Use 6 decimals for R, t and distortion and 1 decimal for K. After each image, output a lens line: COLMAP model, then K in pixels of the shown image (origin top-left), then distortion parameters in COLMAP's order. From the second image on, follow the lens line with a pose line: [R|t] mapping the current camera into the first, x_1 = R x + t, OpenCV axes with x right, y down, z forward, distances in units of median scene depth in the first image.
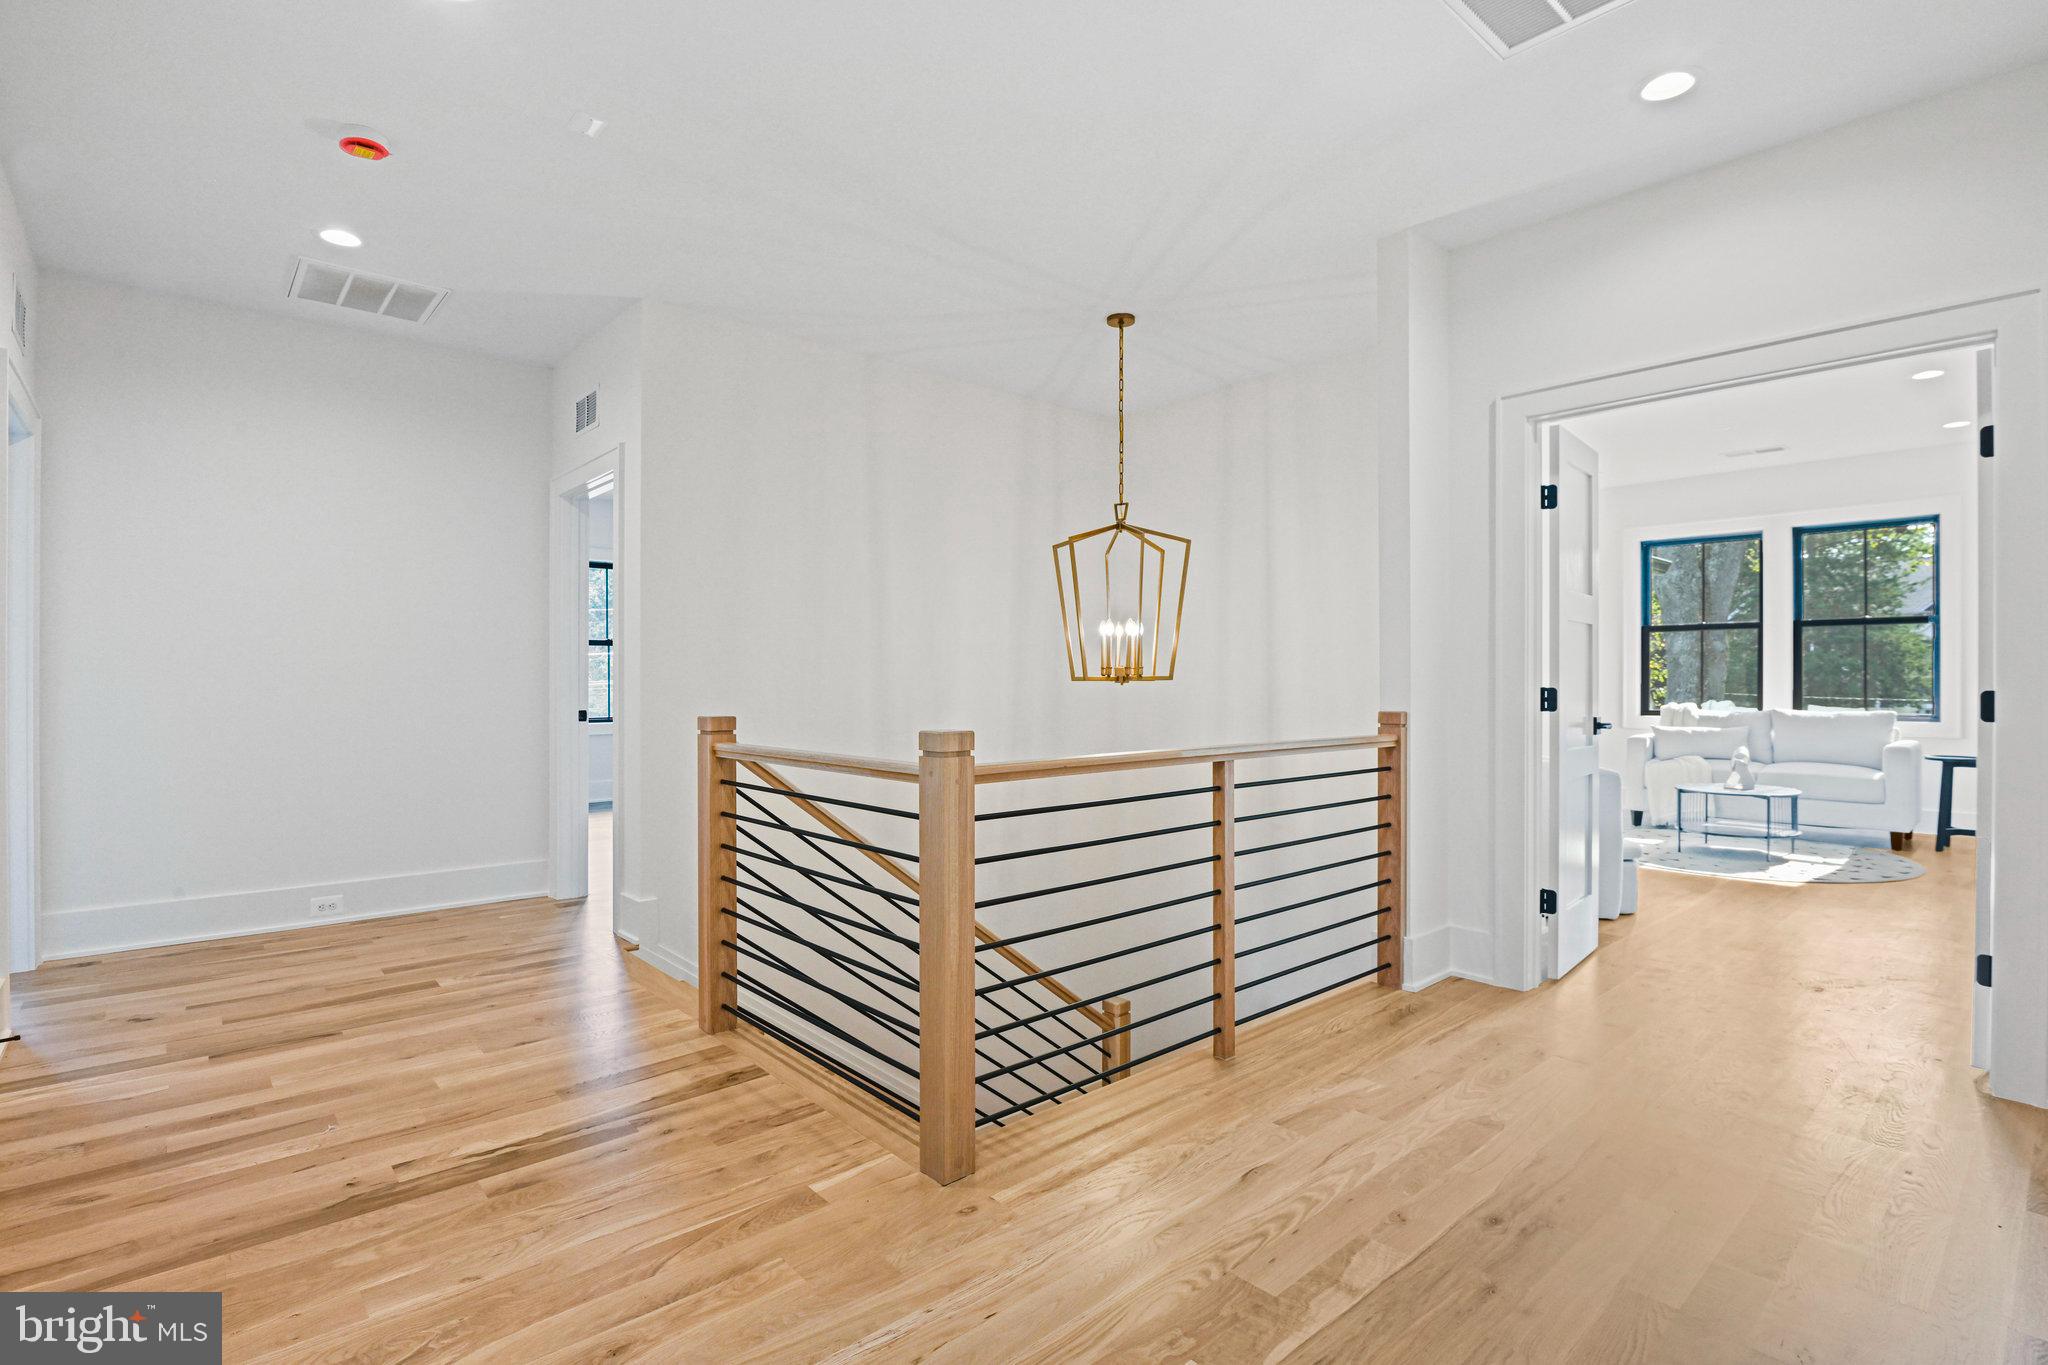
lens RADIAL K [[986.6, 0, 1023.7], [0, 986.6, 671.0], [0, 0, 1]] dist [-0.013157, -0.001068]
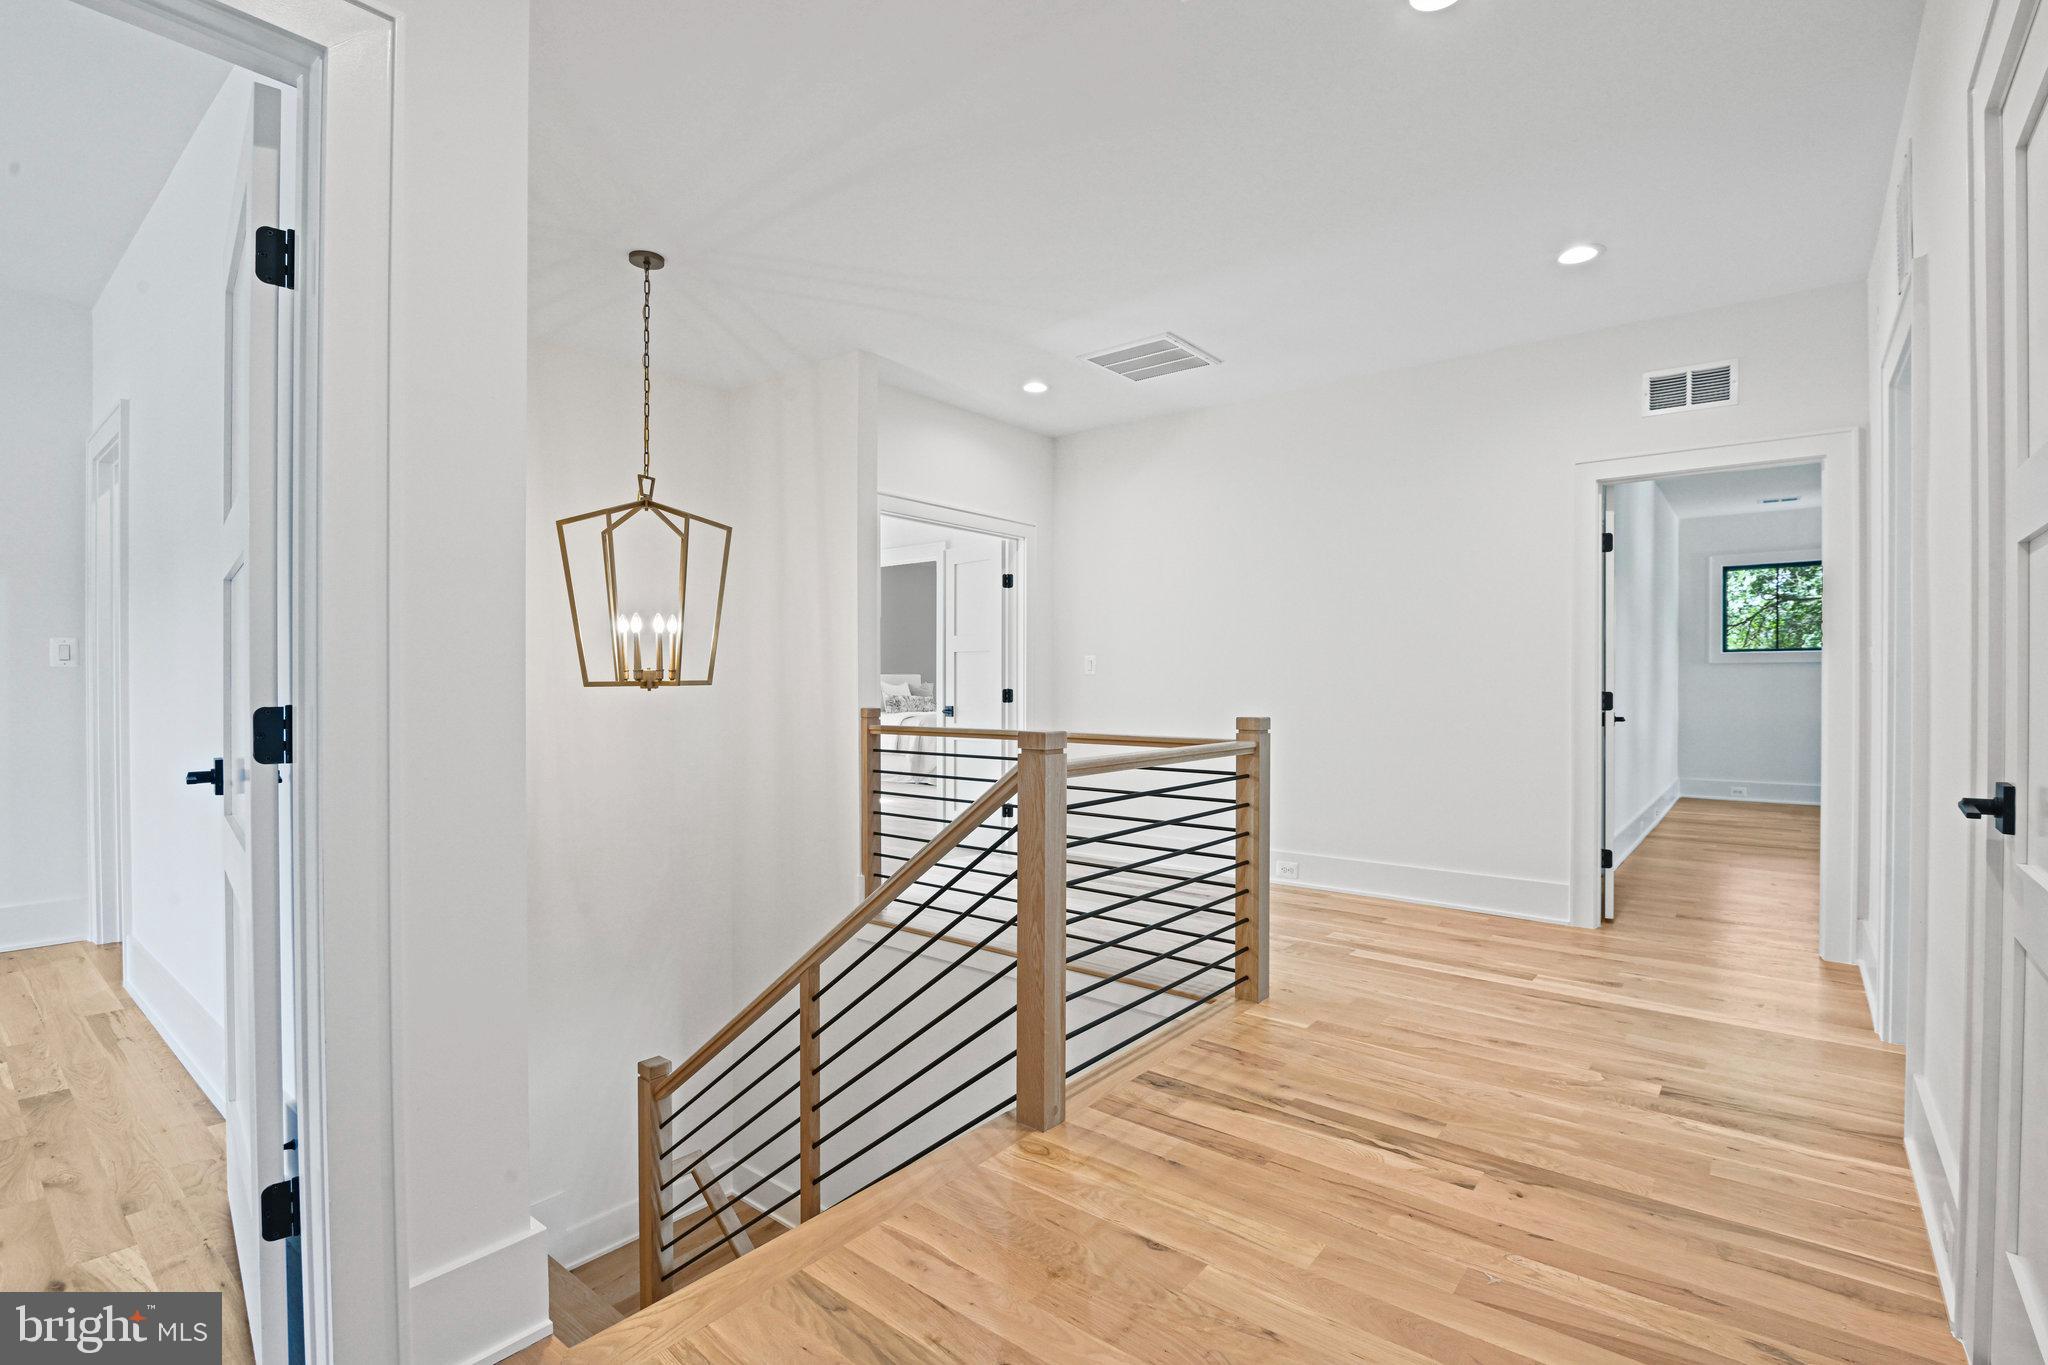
lens RADIAL K [[962.7, 0, 1021.5], [0, 962.7, 693.8], [0, 0, 1]] dist [-0.017996, -0.001929]
pose [[-0.176382, -0.007052, 0.984297, -1.377699], [-0.004695, 0.999969, 0.006323, 0.017618], [-0.984311, -0.003506, -0.176410, 1.488008]]
